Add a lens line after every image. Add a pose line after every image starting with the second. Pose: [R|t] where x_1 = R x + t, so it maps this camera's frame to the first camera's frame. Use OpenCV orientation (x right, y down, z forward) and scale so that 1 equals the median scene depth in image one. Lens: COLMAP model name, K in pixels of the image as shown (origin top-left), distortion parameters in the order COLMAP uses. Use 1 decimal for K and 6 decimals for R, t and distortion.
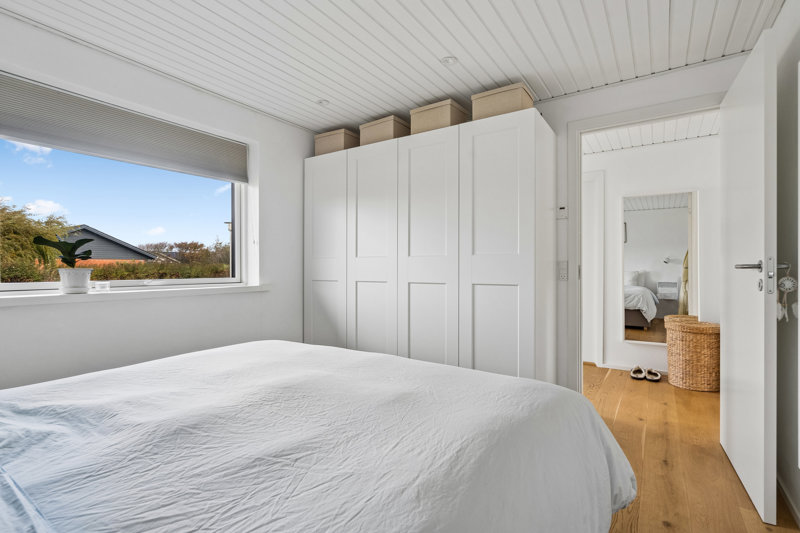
lens RADIAL K [[383.5, 0, 400.1], [0, 383.5, 267.7], [0, 0, 1]] dist [-0.001931, 0.000991]
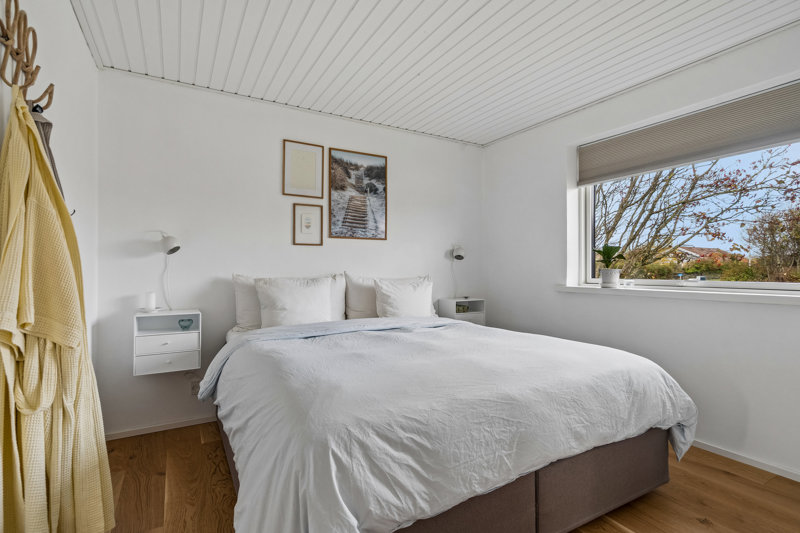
lens RADIAL K [[383.5, 0, 399.9], [0, 383.5, 265.1], [0, 0, 1]] dist [-0.001931, 0.000991]
pose [[-0.437527, -0.011065, -0.899137, 0.627507], [-0.001798, 0.999933, -0.011430, 0.005232], [0.899203, -0.003384, -0.437518, 0.878791]]
